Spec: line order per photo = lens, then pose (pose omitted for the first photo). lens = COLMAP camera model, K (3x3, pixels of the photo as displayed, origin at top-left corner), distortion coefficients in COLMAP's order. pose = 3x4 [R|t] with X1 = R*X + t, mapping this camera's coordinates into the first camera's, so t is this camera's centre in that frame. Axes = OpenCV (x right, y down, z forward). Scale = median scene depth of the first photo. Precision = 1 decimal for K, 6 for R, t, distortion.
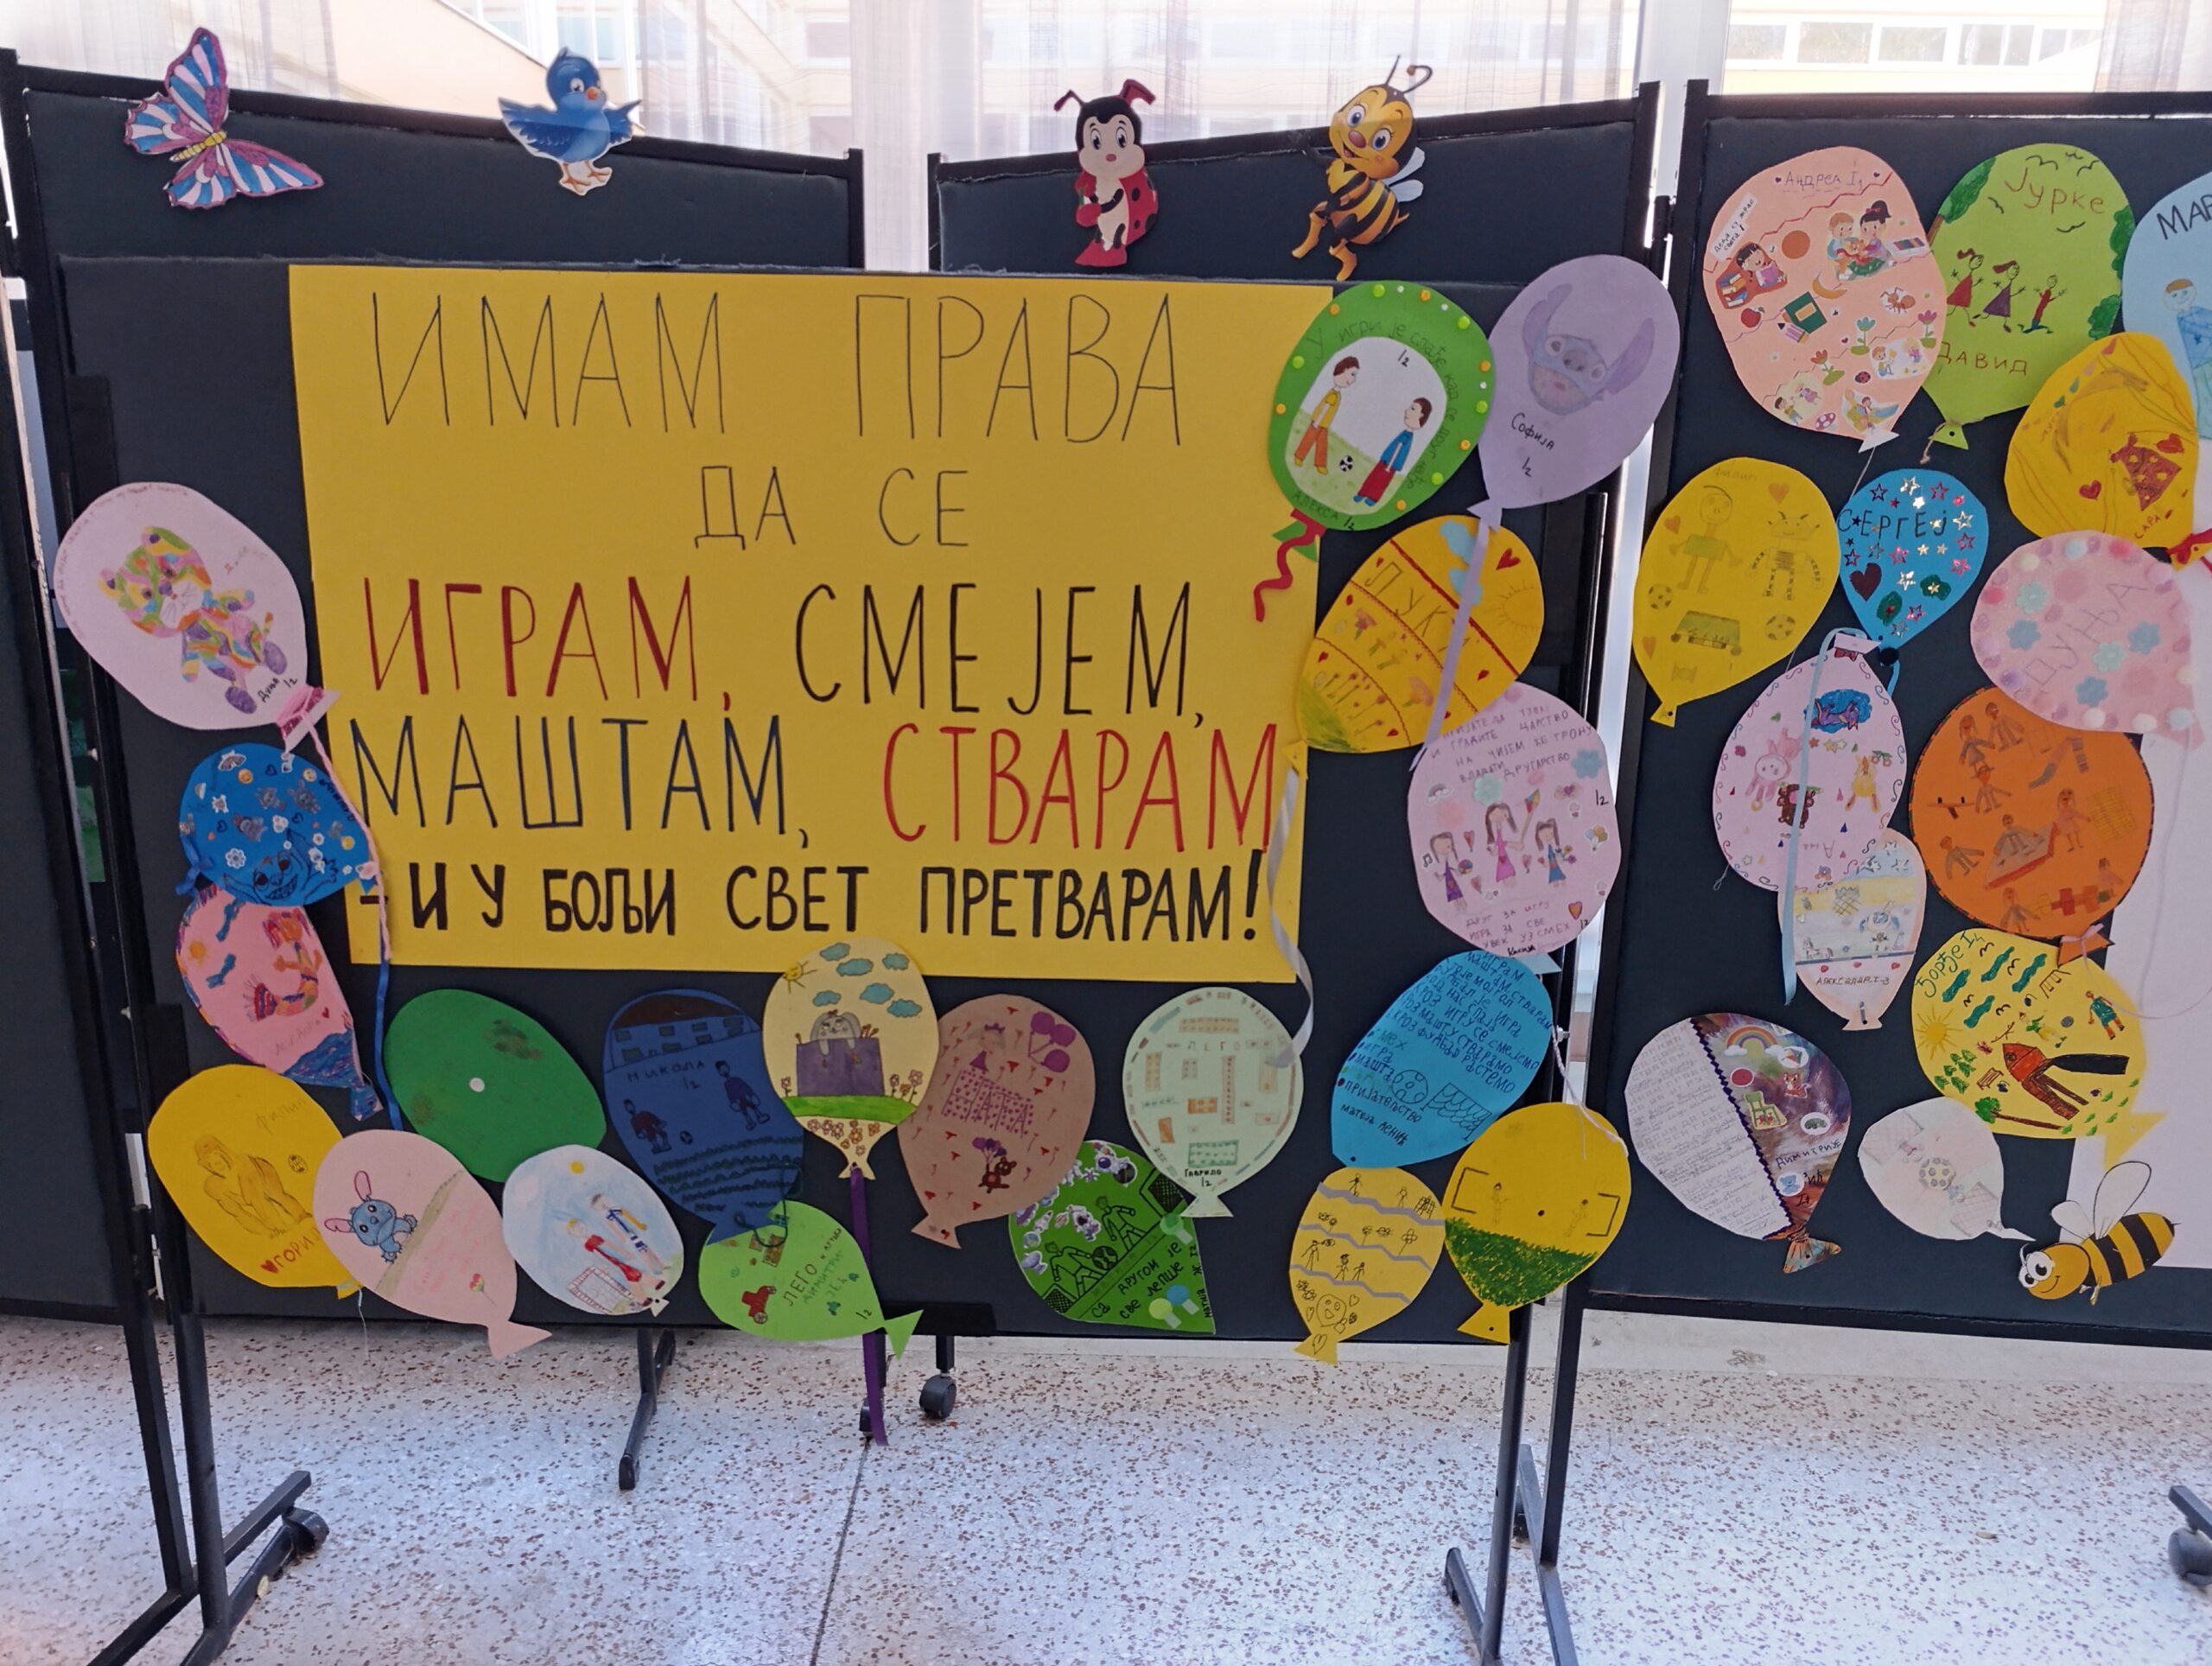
lens RADIAL K [[1548.2, 0, 1107.6], [0, 1548.2, 834.1], [0, 0, 1]] dist [0.010713, -0.024394]
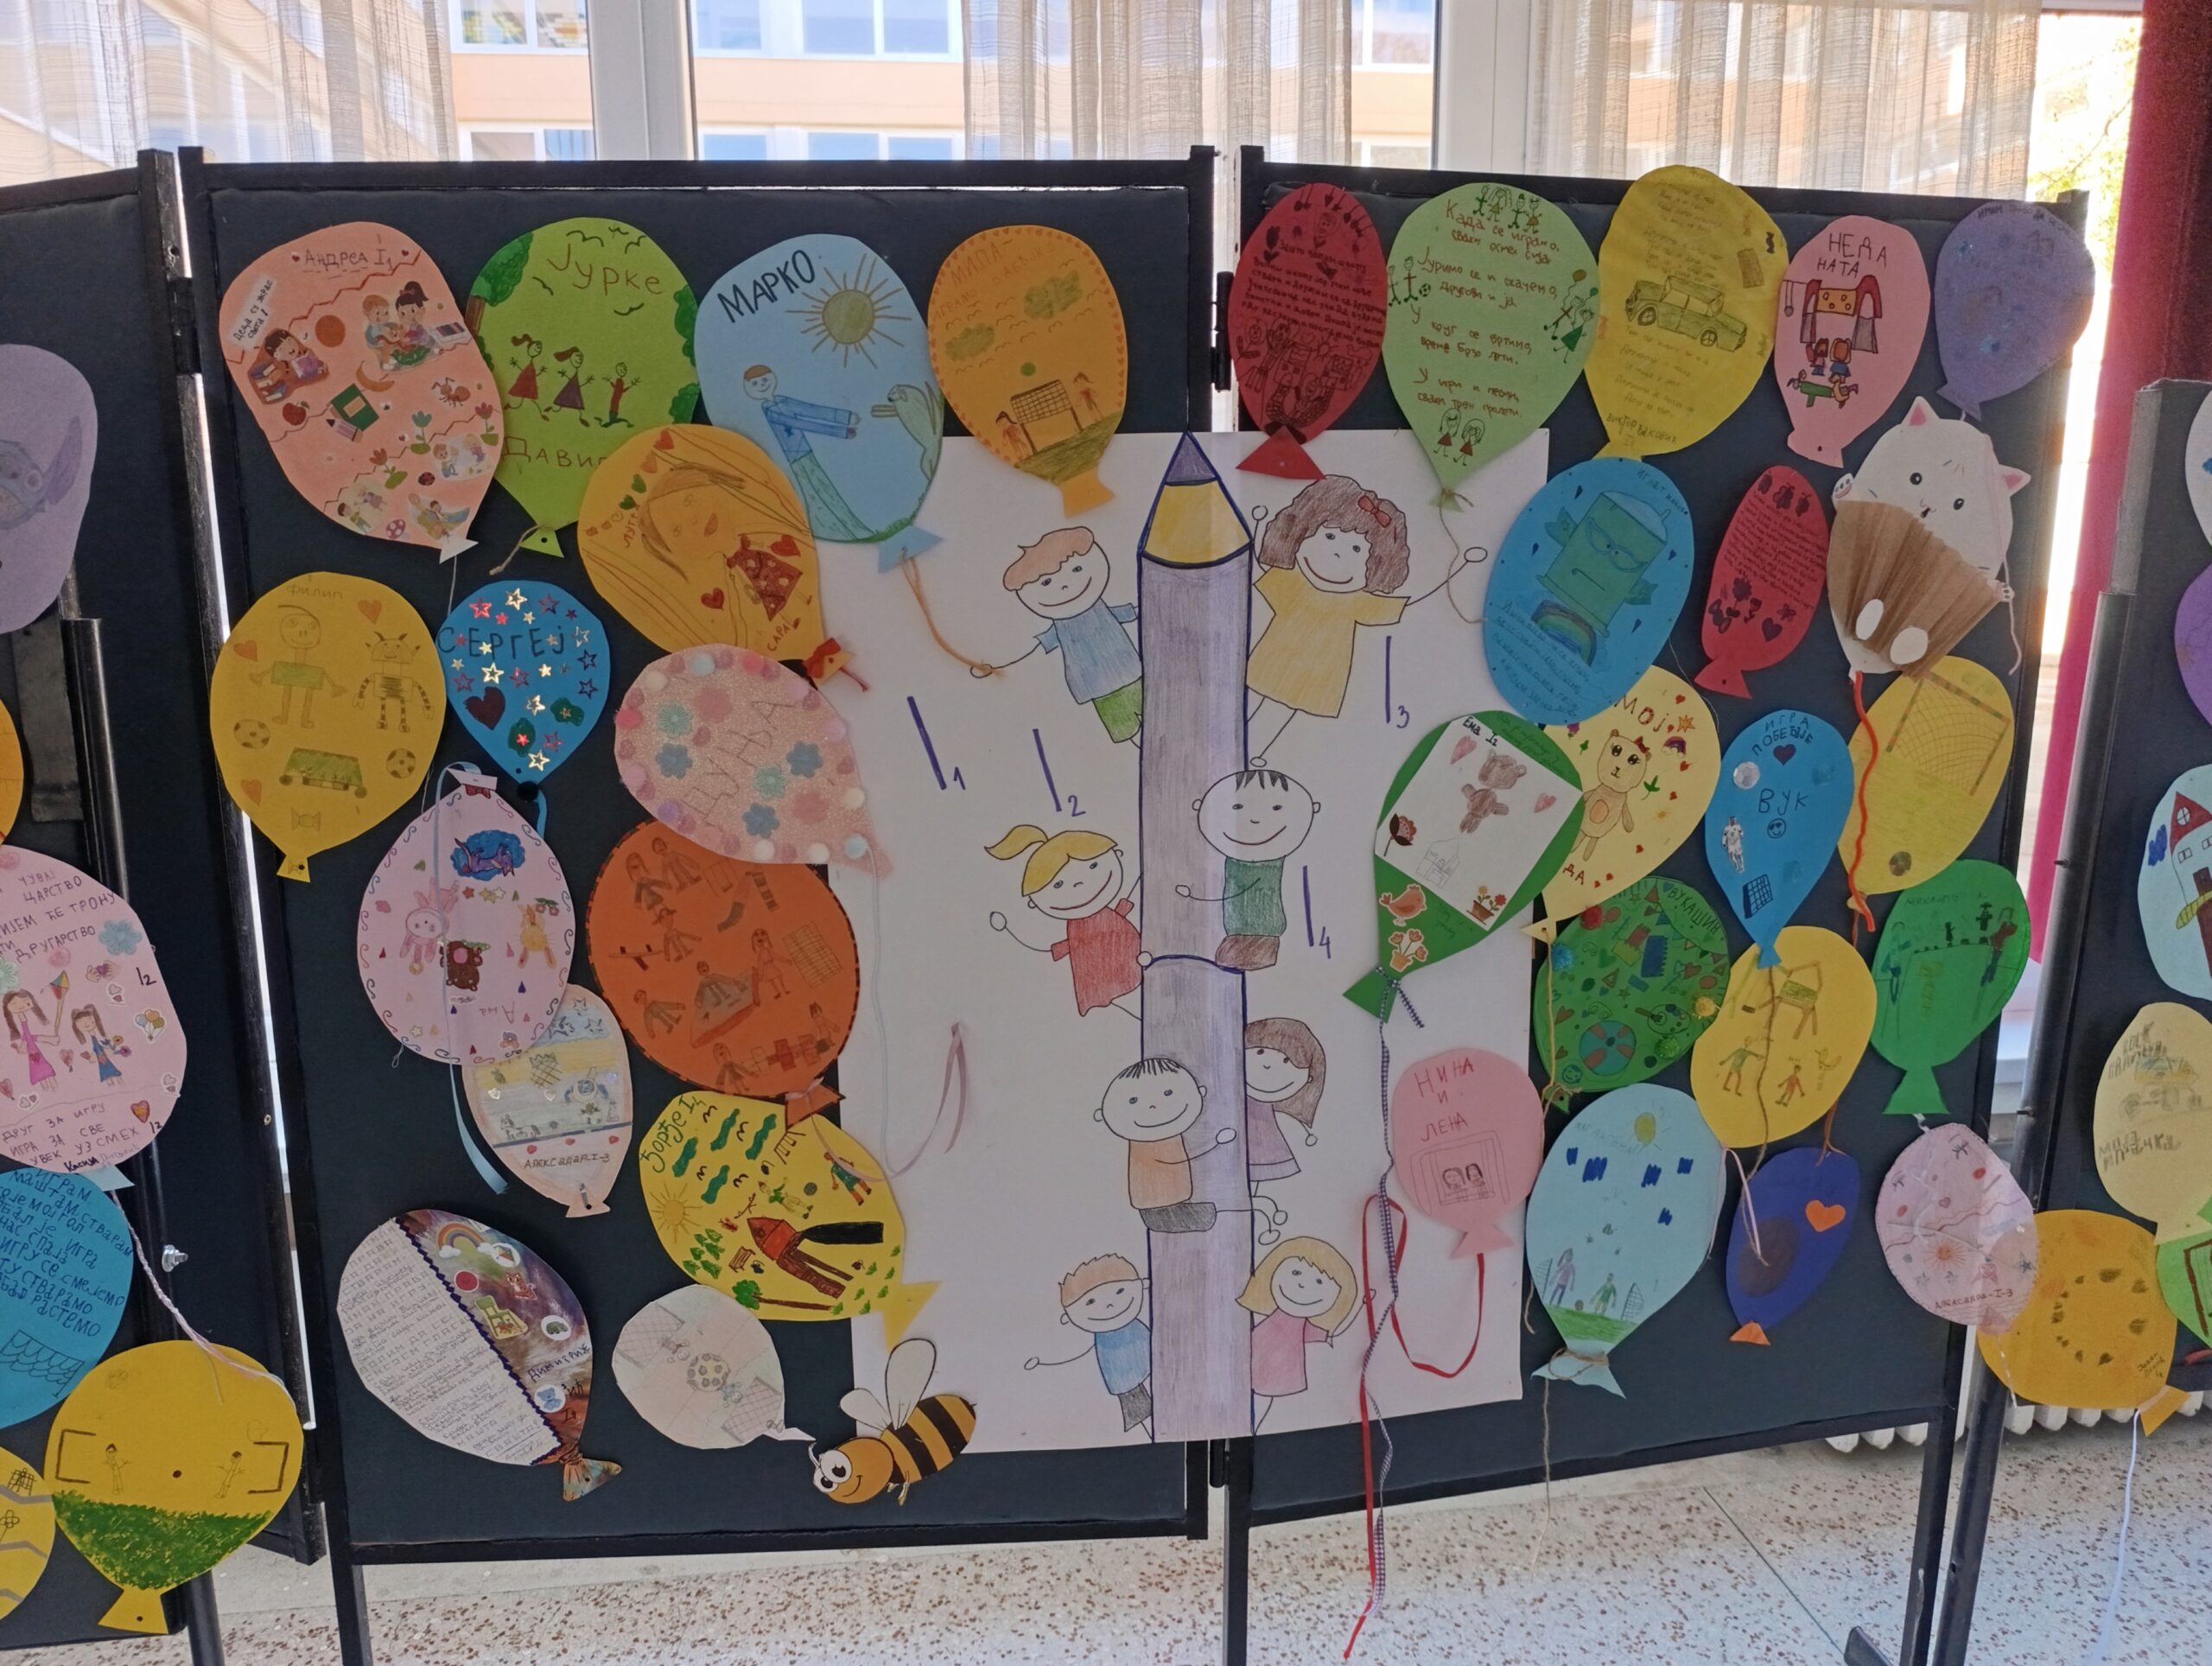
lens RADIAL K [[1548.2, 0, 1114.0], [0, 1548.2, 827.0], [0, 0, 1]] dist [0.010713, -0.024394]
pose [[0.987464, -0.048843, 0.150099, 0.727880], [0.058721, 0.996341, -0.062099, -0.021708], [-0.146516, 0.070135, 0.986719, 0.092636]]
